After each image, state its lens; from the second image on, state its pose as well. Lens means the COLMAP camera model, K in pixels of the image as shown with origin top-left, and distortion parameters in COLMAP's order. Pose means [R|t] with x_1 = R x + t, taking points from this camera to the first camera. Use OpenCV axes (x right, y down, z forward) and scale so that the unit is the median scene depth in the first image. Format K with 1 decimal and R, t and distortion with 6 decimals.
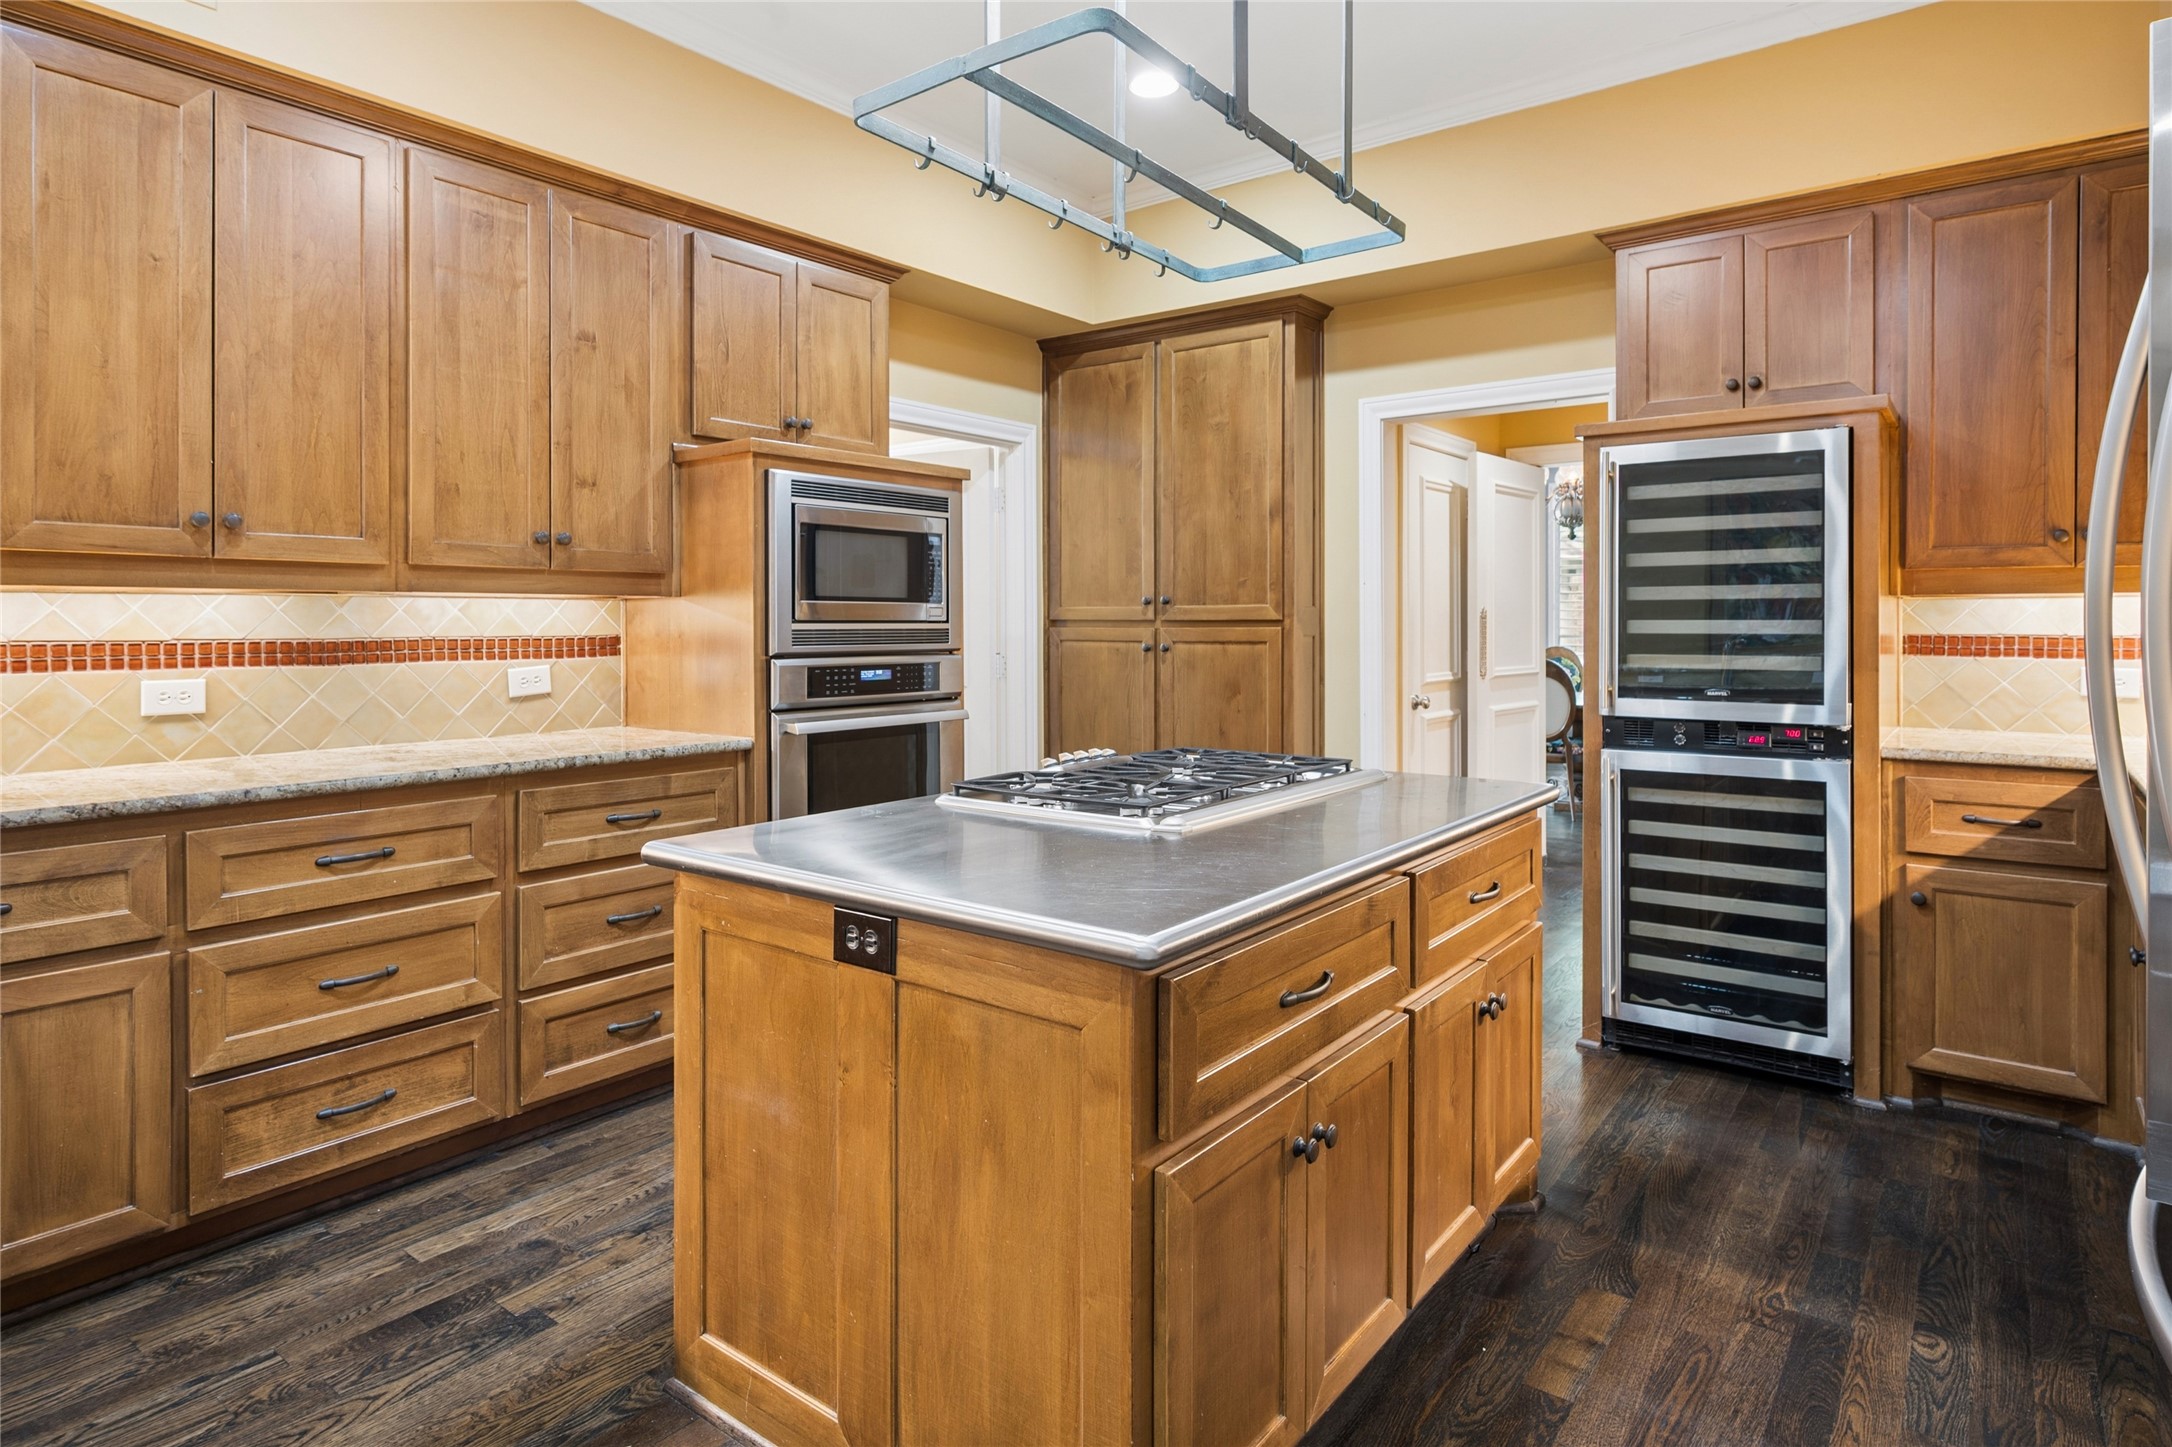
lens RADIAL K [[1189.8, 0, 1083.9], [0, 1189.8, 630.8], [0, 0, 1]] dist [-0.002150, -0.000869]
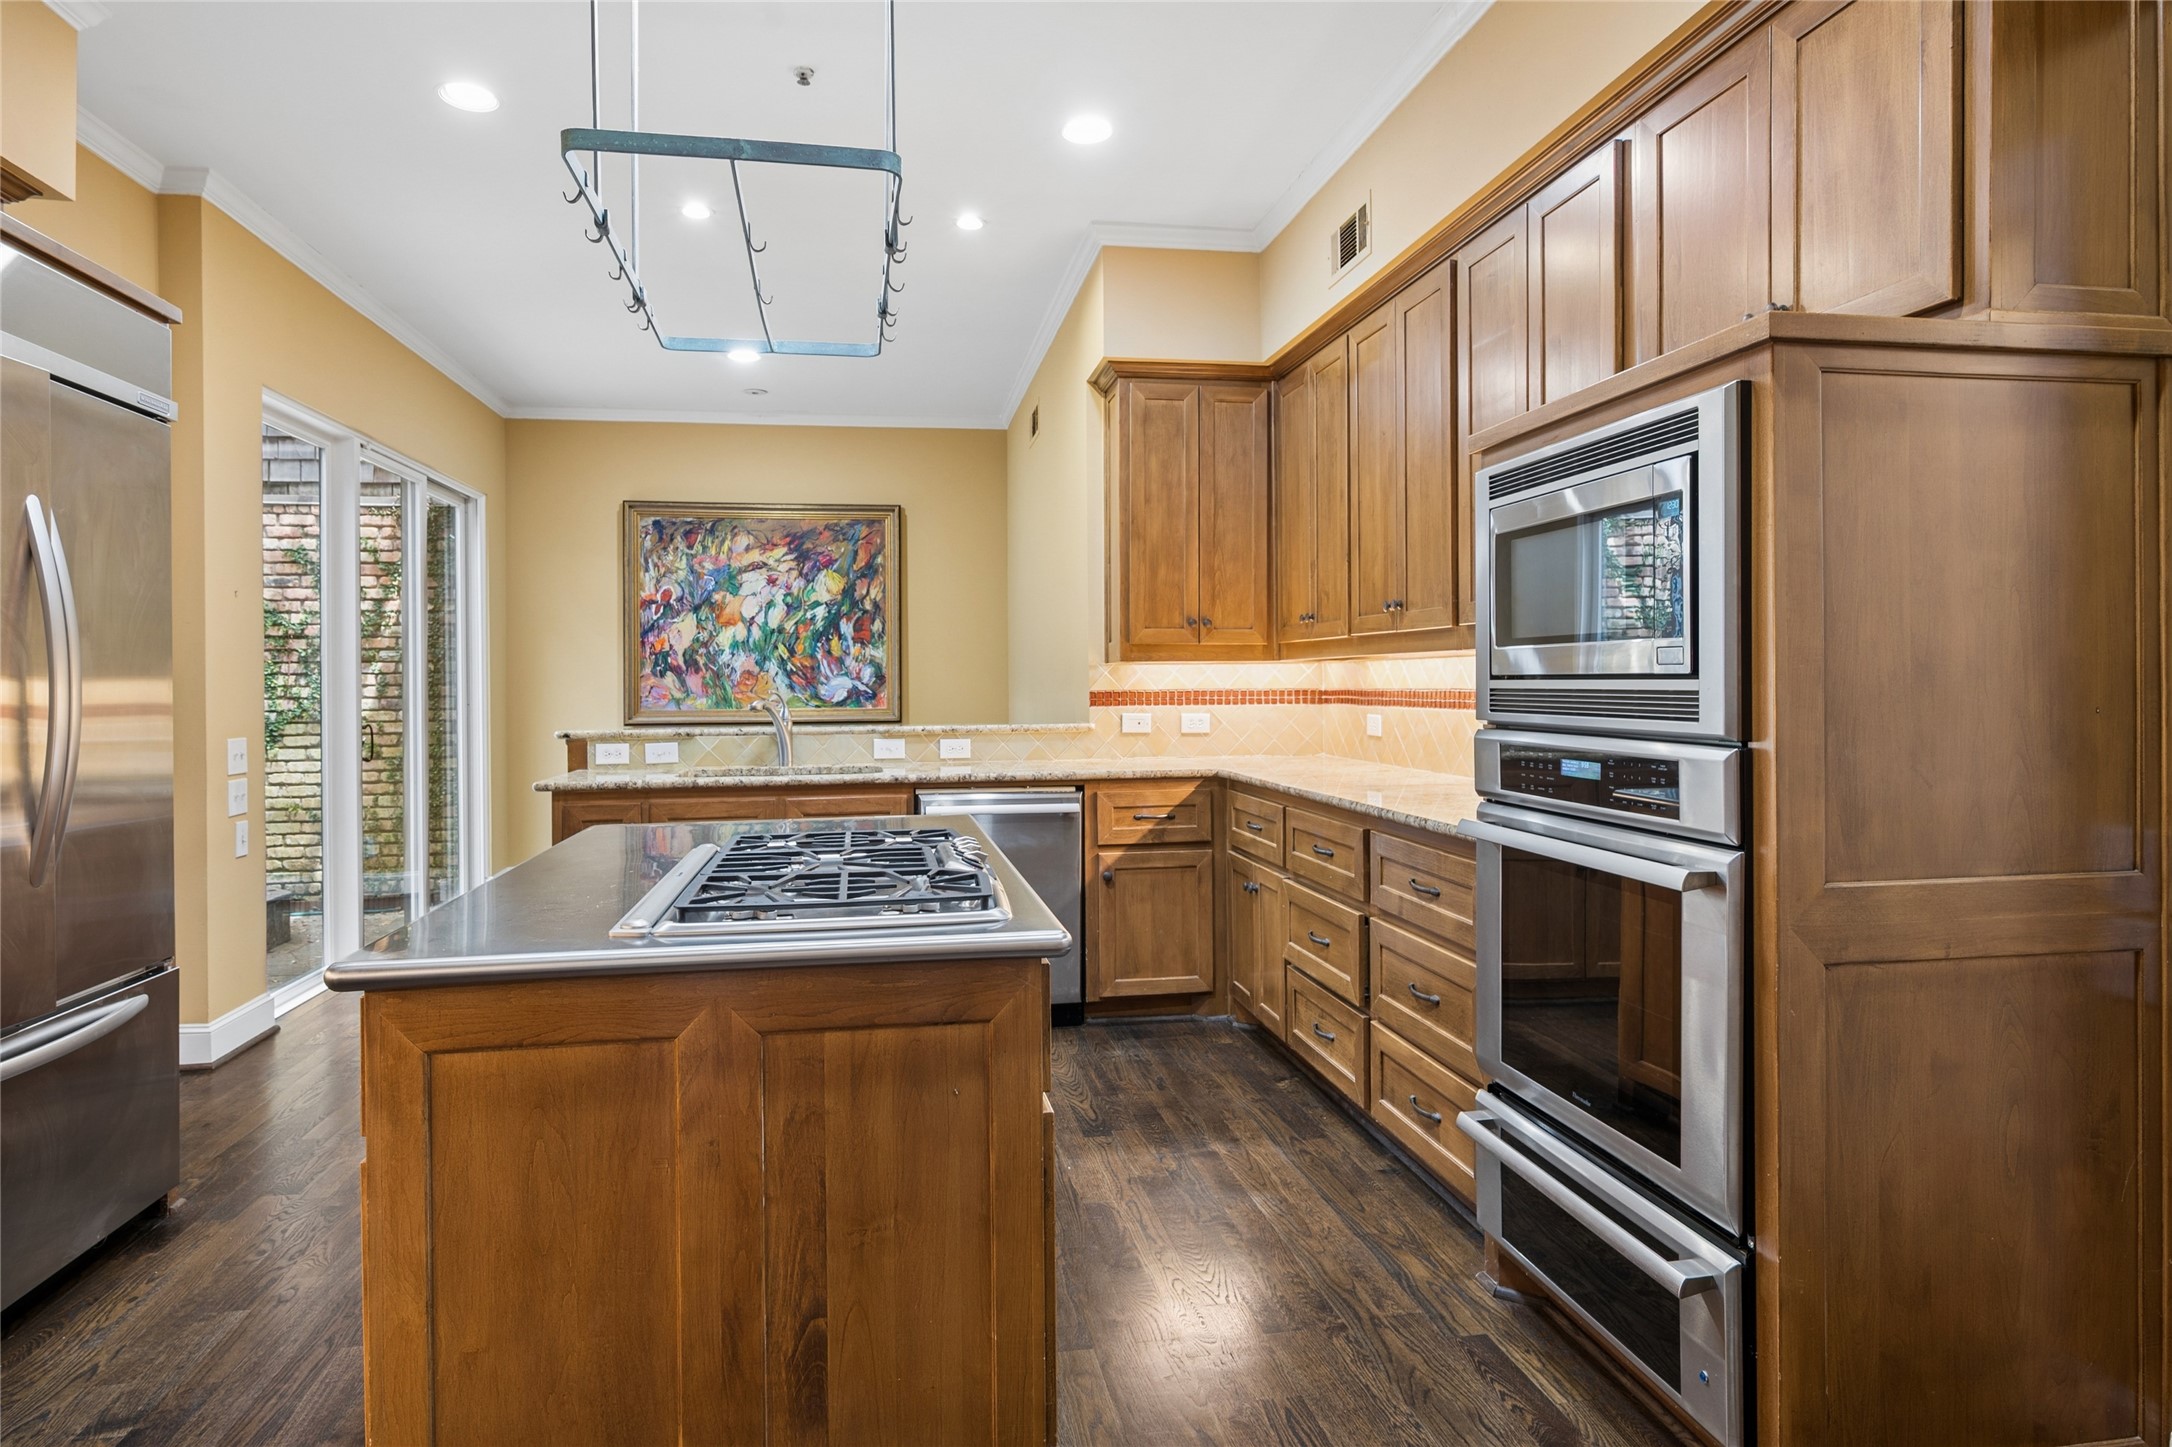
lens RADIAL K [[1193.8, 0, 1078.8], [0, 1193.8, 684.9], [0, 0, 1]] dist [0.000786, 0.000087]
pose [[-0.674336, 0.013119, -0.738308, 0.592820], [0.007857, 0.999913, 0.010591, -0.016594], [0.738383, 0.001341, -0.674380, 1.737092]]
